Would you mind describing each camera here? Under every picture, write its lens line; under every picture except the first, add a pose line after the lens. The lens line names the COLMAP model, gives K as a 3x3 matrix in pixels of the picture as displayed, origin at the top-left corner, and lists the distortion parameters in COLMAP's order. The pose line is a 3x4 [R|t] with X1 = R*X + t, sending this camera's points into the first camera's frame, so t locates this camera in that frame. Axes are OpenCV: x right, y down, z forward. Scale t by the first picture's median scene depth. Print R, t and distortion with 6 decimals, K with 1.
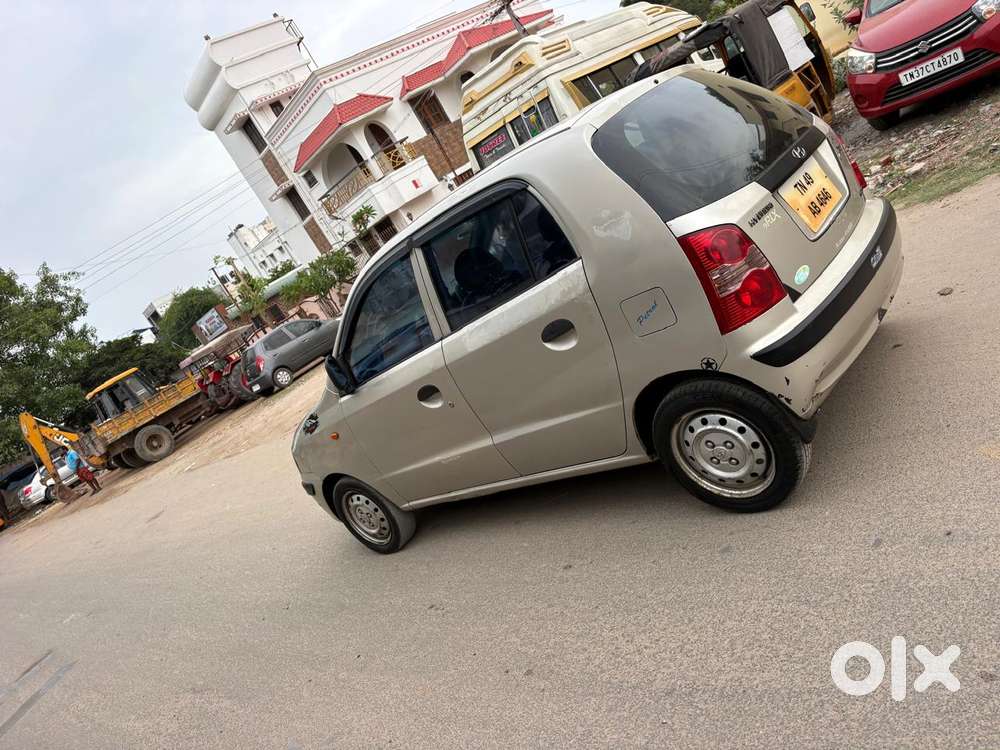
lens RADIAL K [[751.2, 0, 489.9], [0, 751.2, 373.7], [0, 0, 1]] dist [0.043941, -0.045724]
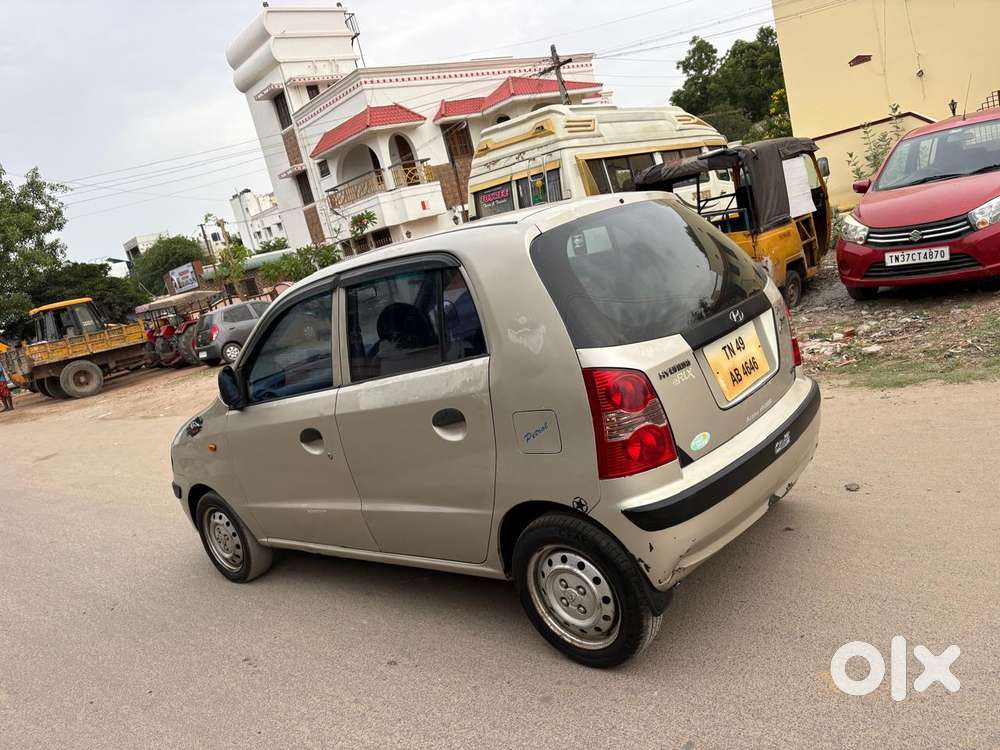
lens RADIAL K [[751.2, 0, 491.2], [0, 751.2, 380.2], [0, 0, 1]] dist [0.043941, -0.045724]
pose [[0.956278, 0.288858, 0.045744, 0.036164], [-0.286697, 0.956796, -0.048446, -0.031791], [-0.057762, 0.033214, 0.997778, 0.023584]]
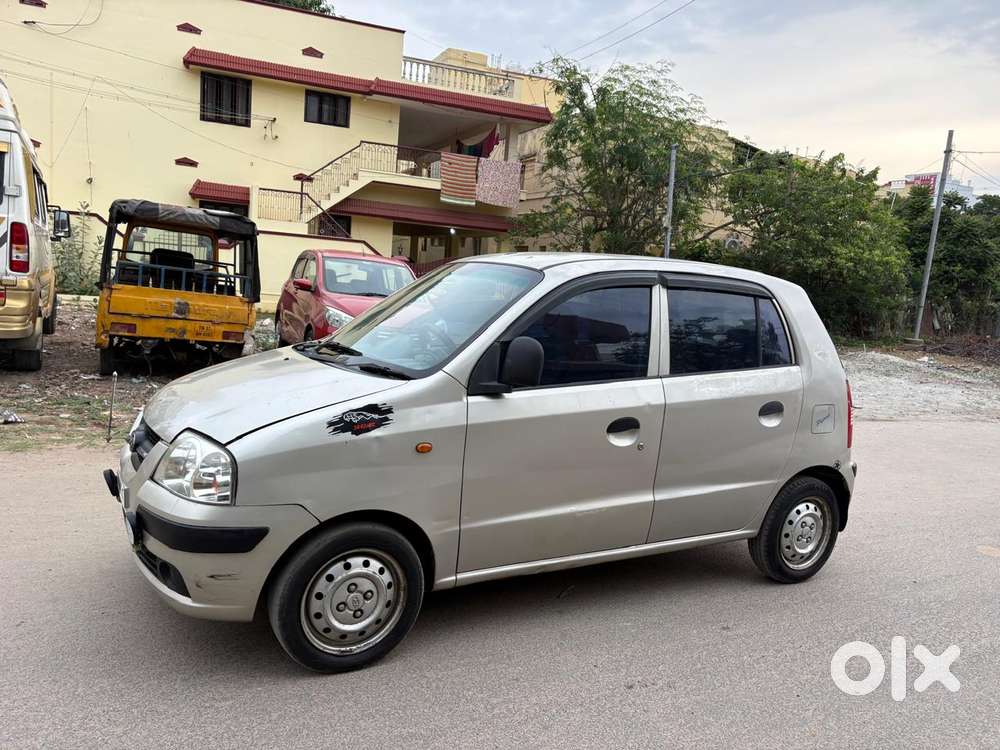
lens RADIAL K [[751.2, 0, 505.9], [0, 751.2, 377.6], [0, 0, 1]] dist [0.043941, -0.045724]
pose [[0.247480, 0.418527, 0.873836, -0.482228], [-0.027089, 0.904527, -0.425554, 0.186493], [-0.968514, 0.081644, 0.235190, 0.481674]]
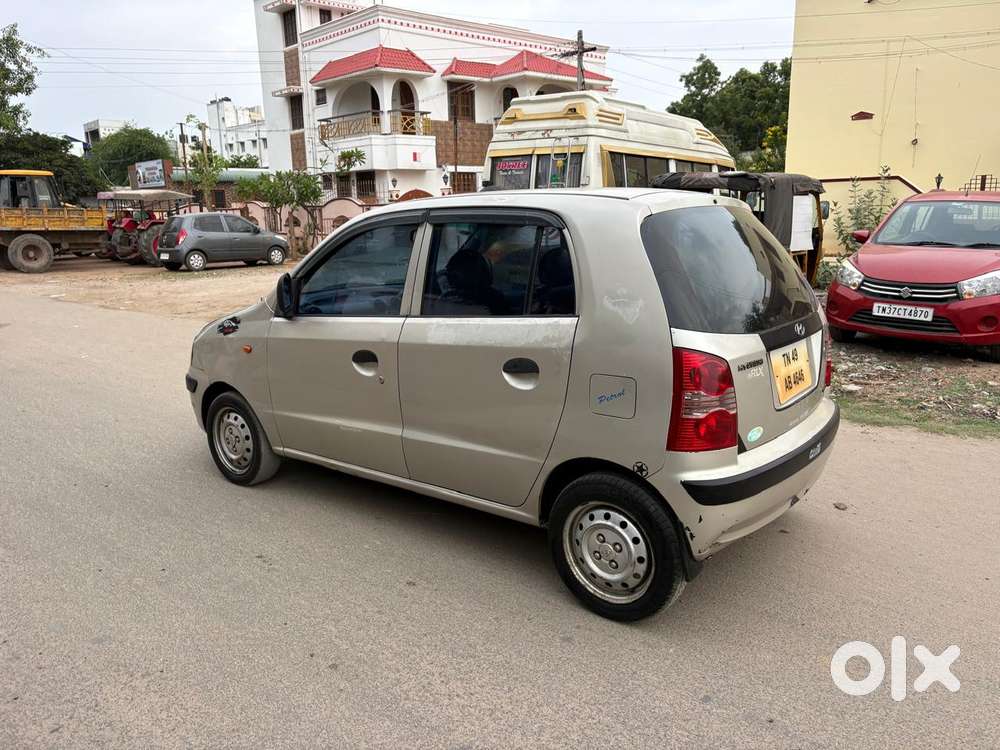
lens RADIAL K [[751.2, 0, 492.4], [0, 751.2, 367.3], [0, 0, 1]] dist [0.043941, -0.045724]
pose [[0.869199, 0.477058, 0.130035, -0.031448], [-0.473416, 0.878818, -0.059637, 0.008434], [-0.142727, -0.009724, 0.989714, 0.007922]]
